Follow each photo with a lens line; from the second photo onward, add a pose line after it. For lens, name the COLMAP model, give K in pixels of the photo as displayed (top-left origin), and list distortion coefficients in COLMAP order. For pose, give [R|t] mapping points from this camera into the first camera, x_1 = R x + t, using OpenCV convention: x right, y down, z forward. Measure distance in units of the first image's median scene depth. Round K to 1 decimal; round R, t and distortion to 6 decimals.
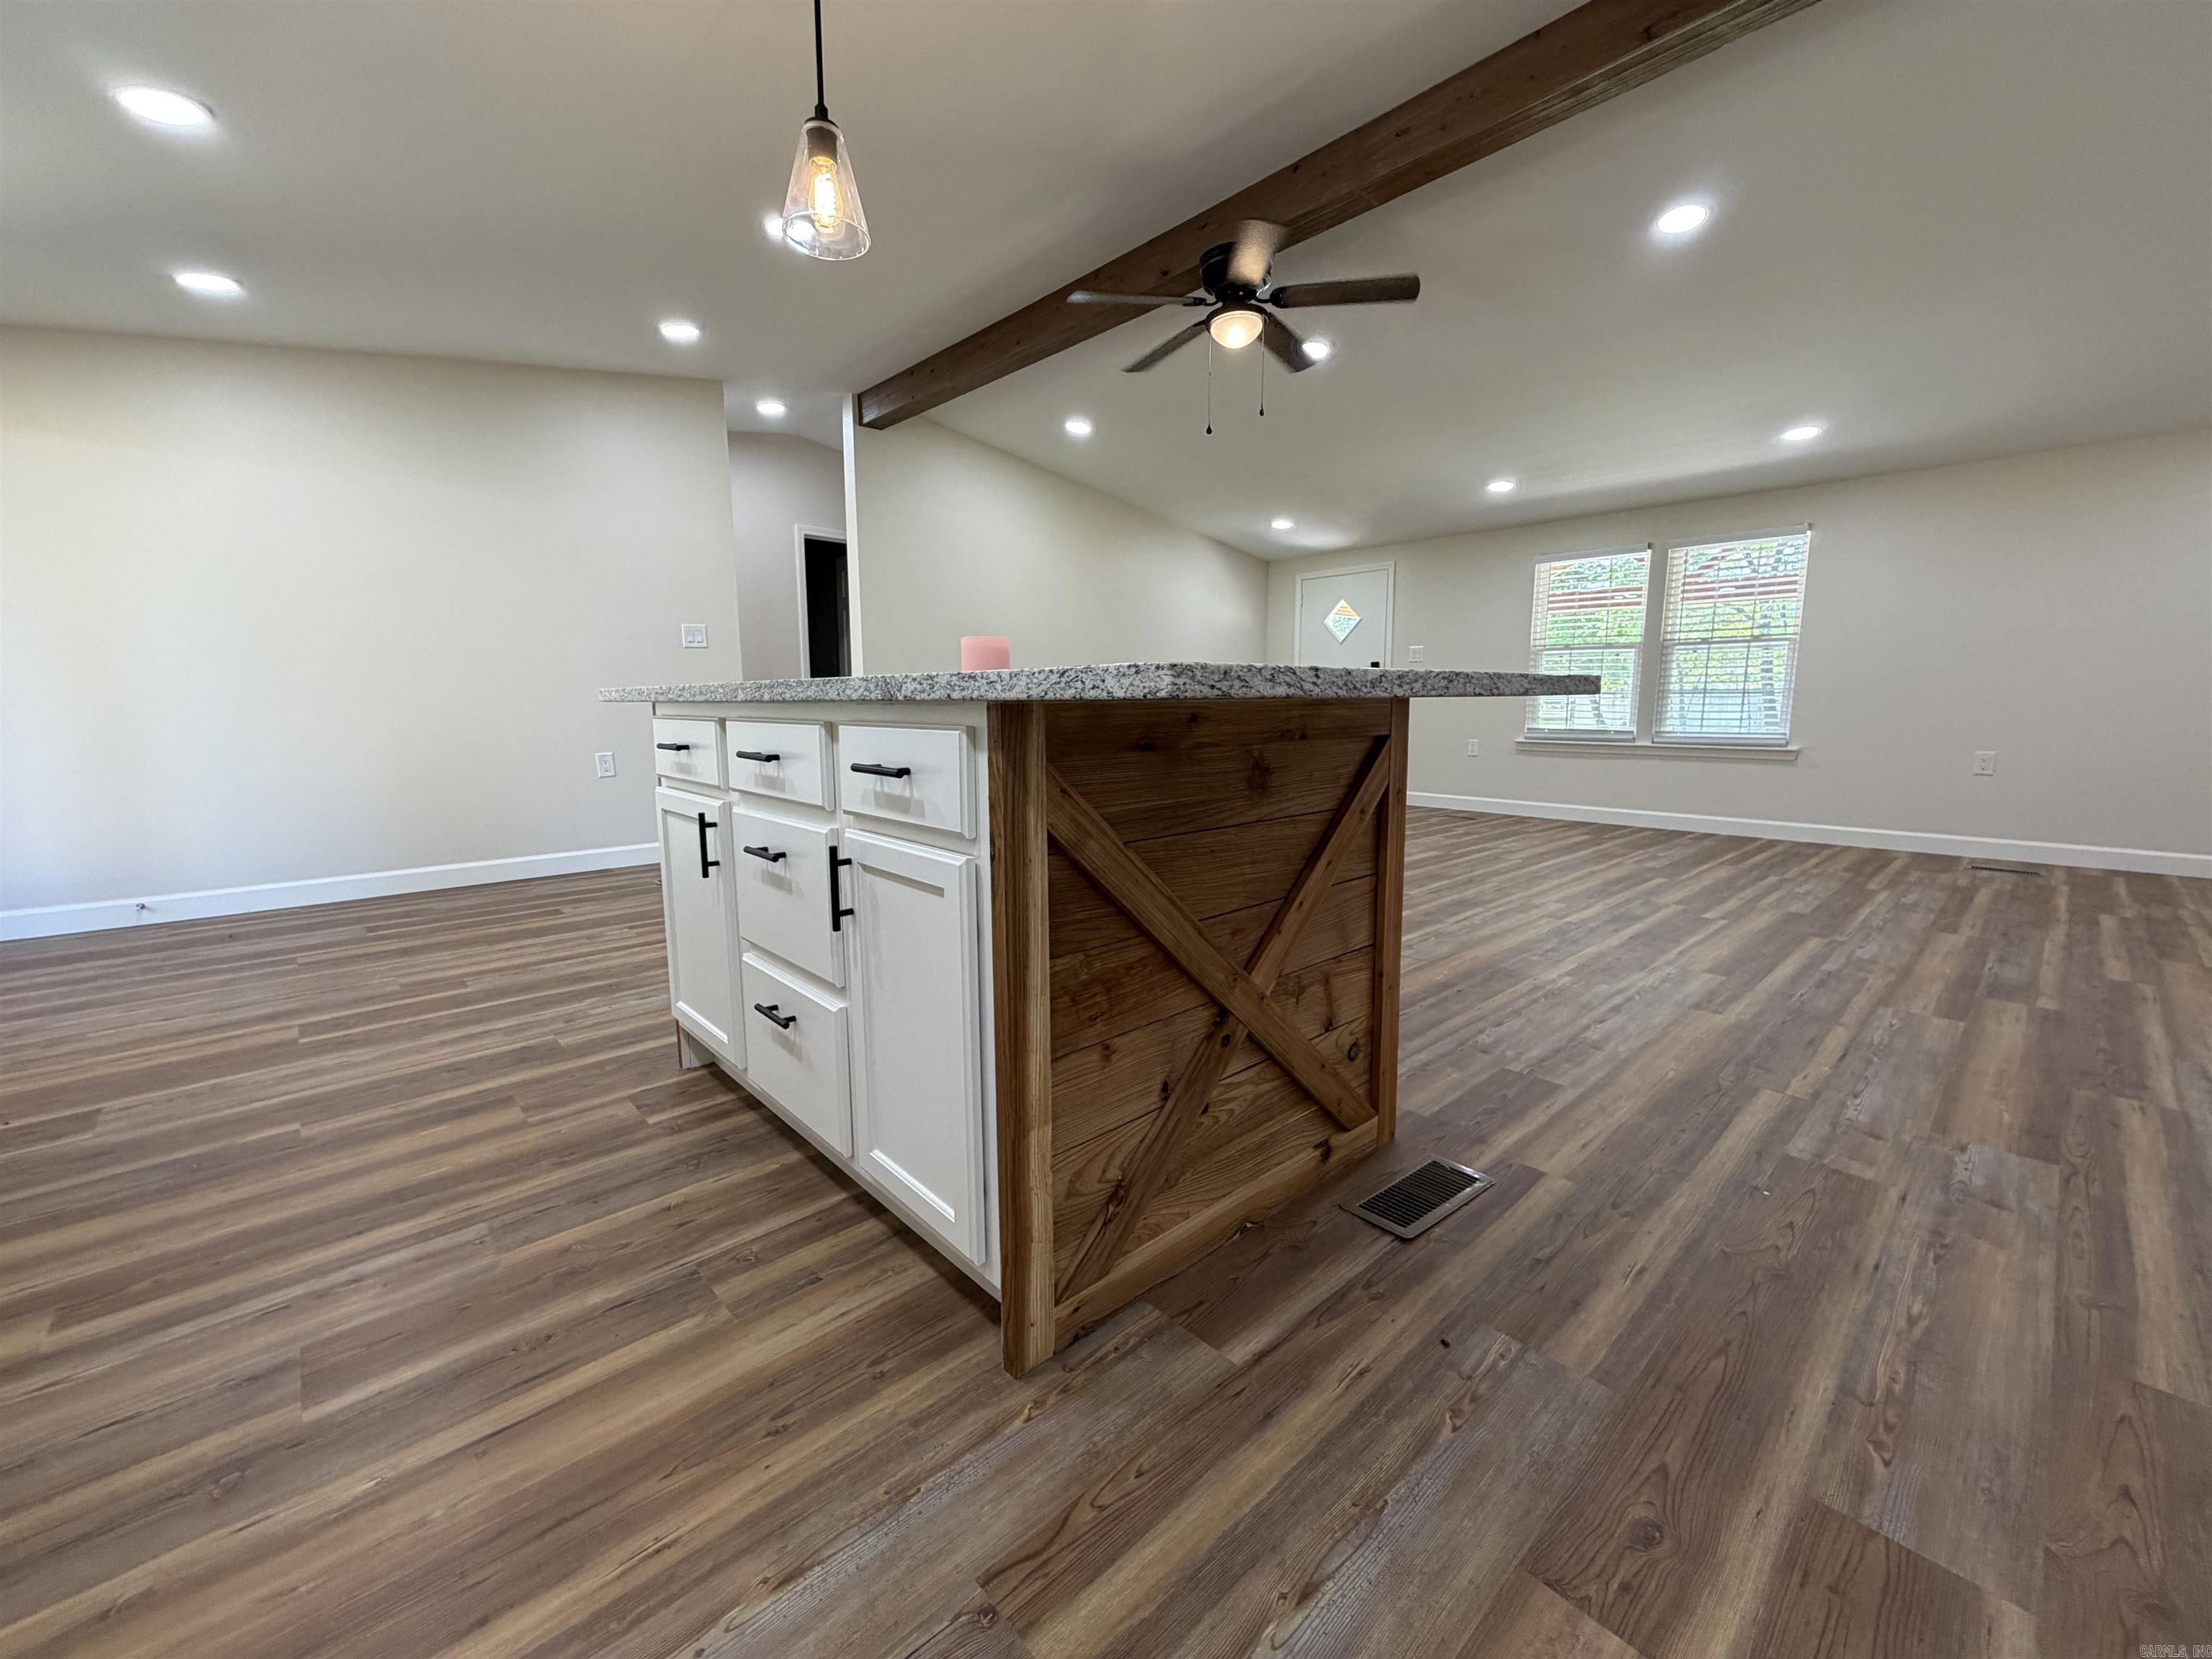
lens RADIAL K [[880.7, 0, 1106.0], [0, 880.7, 829.5], [0, 0, 1]] dist [-0.000049, -0.000130]
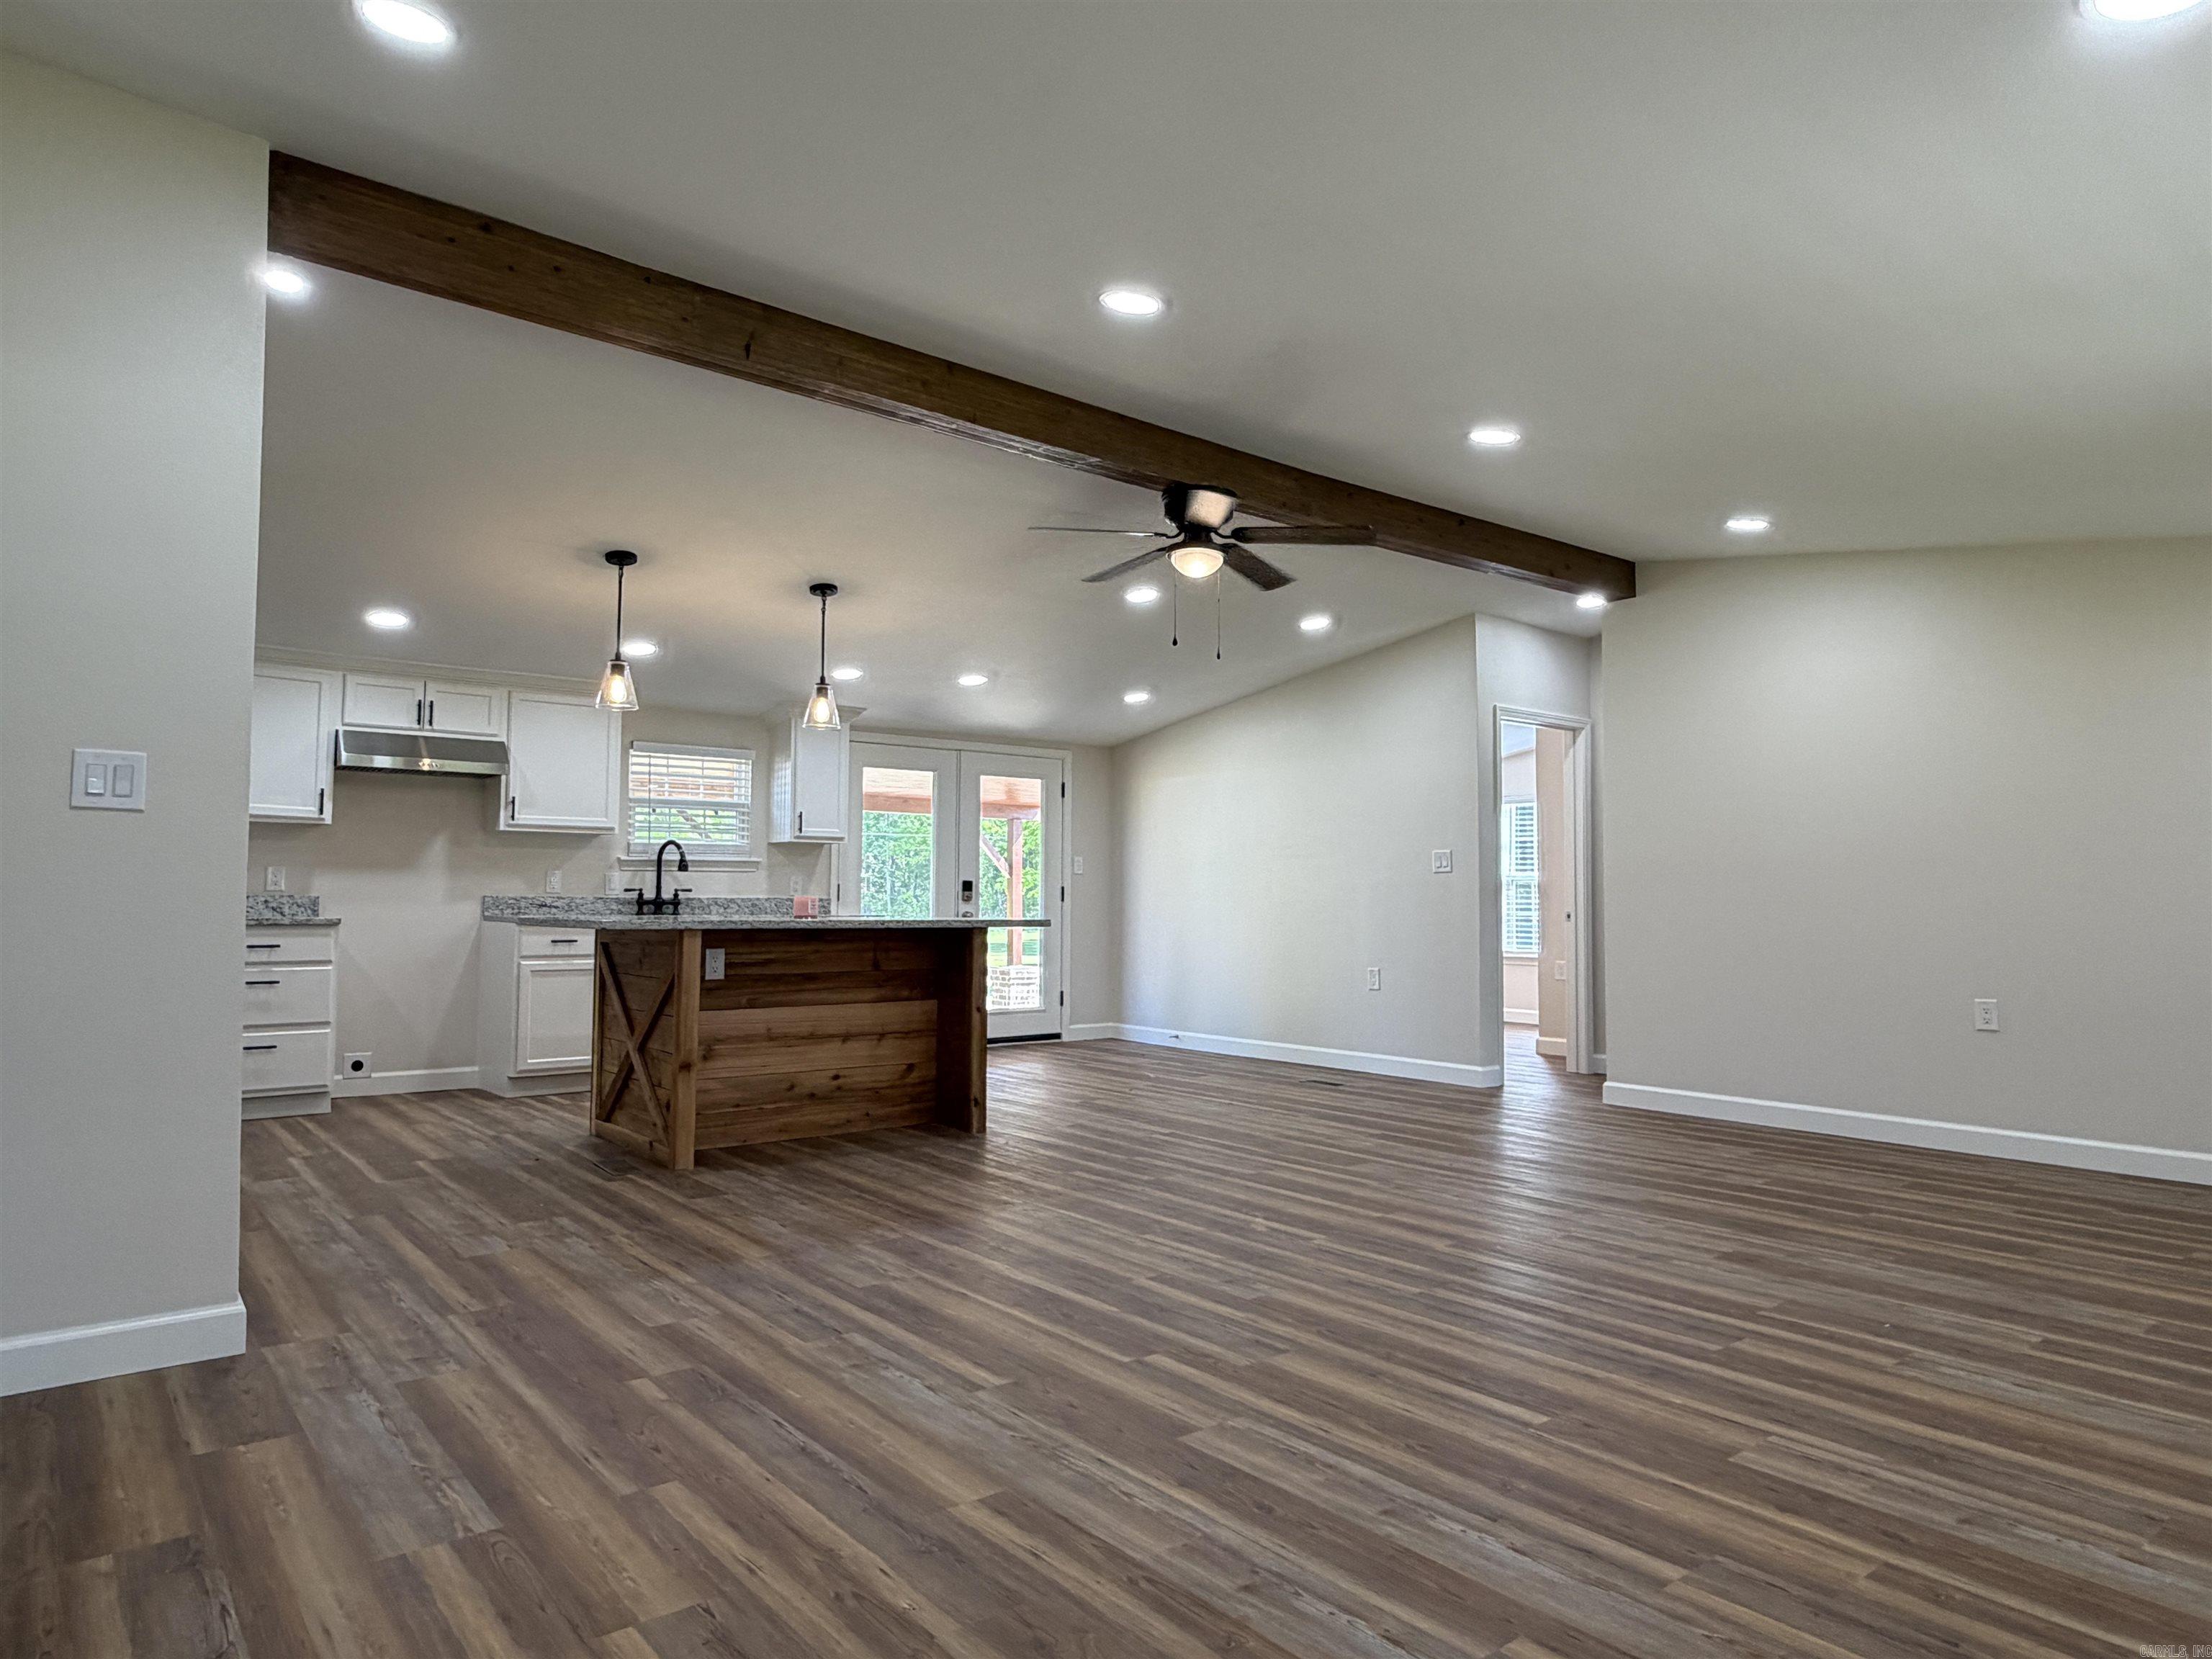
lens RADIAL K [[1305.6, 0, 1106.0], [0, 1305.6, 829.5], [0, 0, 1]] dist [0.023716, -0.000655]
pose [[-0.050877, -0.042289, -0.997809, 3.243134], [-0.159947, 0.986552, -0.033656, -0.422254], [0.985814, 0.157884, -0.056957, 2.056705]]
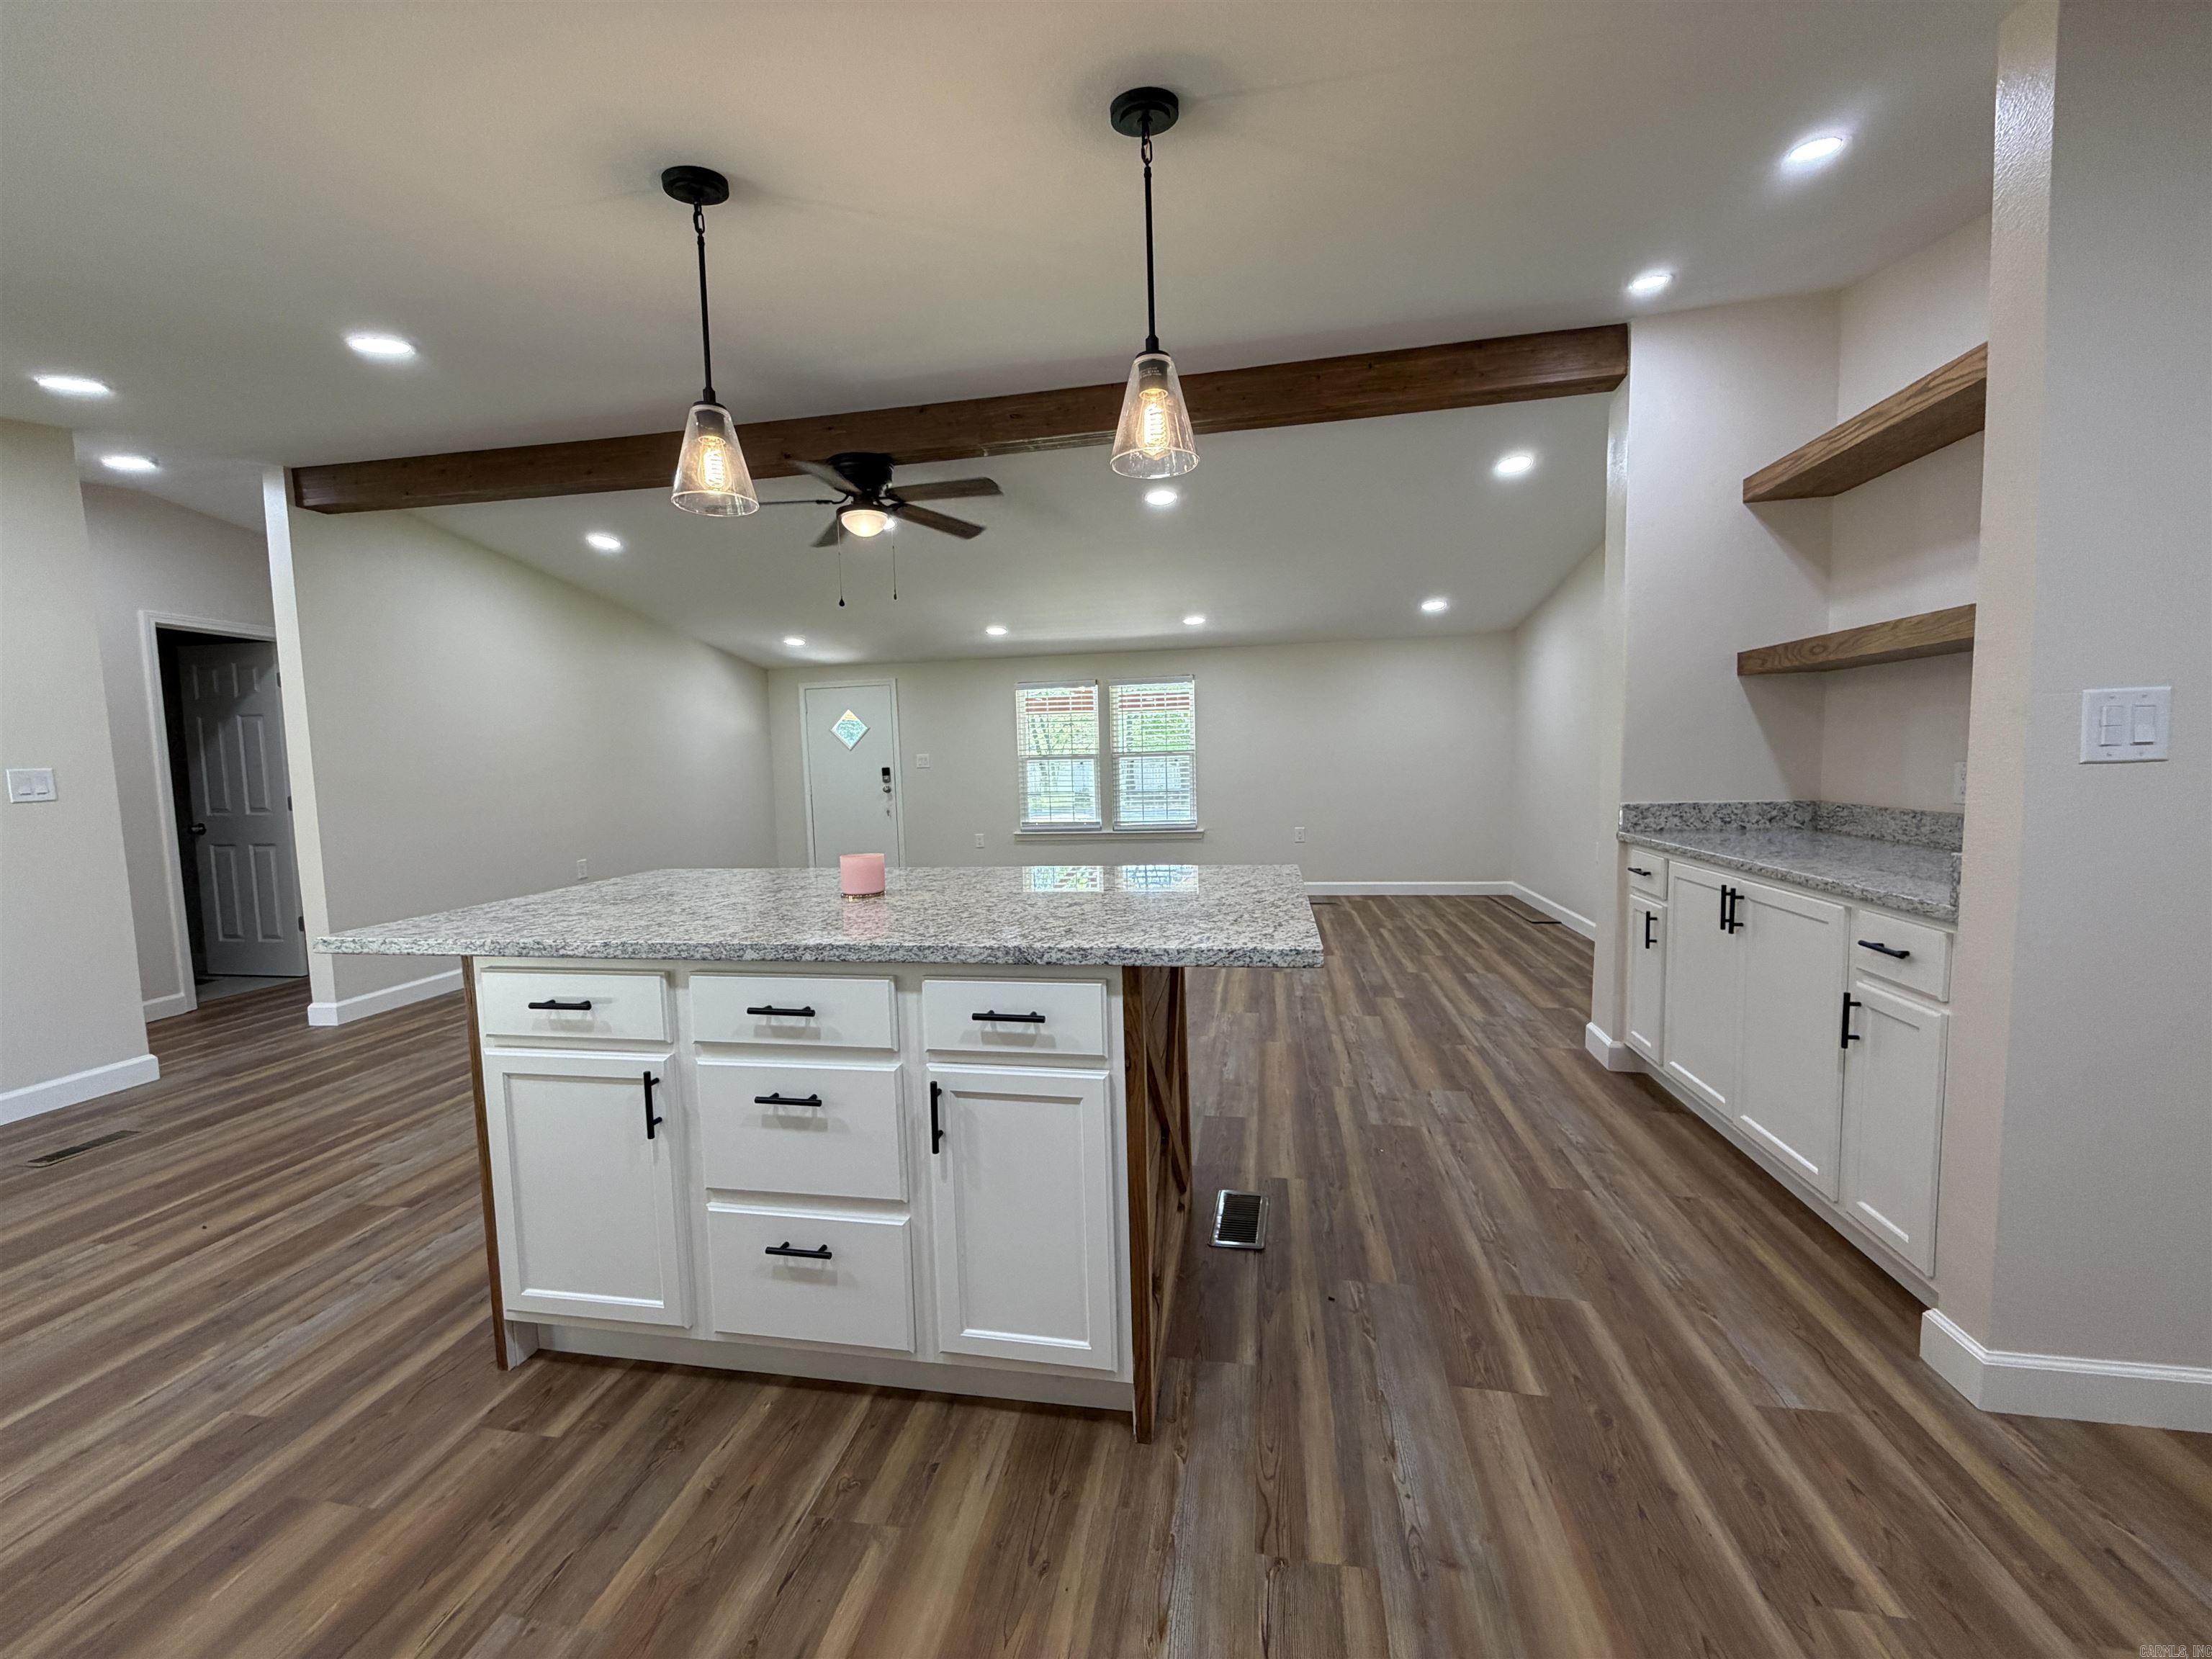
lens RADIAL K [[874.4, 0, 1106.0], [0, 874.4, 829.5], [0, 0, 1]] dist [-0.001236, -0.000247]
pose [[0.794631, -0.066573, 0.603431, -0.617826], [0.112257, 0.992942, -0.038281, -0.189252], [-0.596624, 0.098158, 0.796496, -0.090035]]
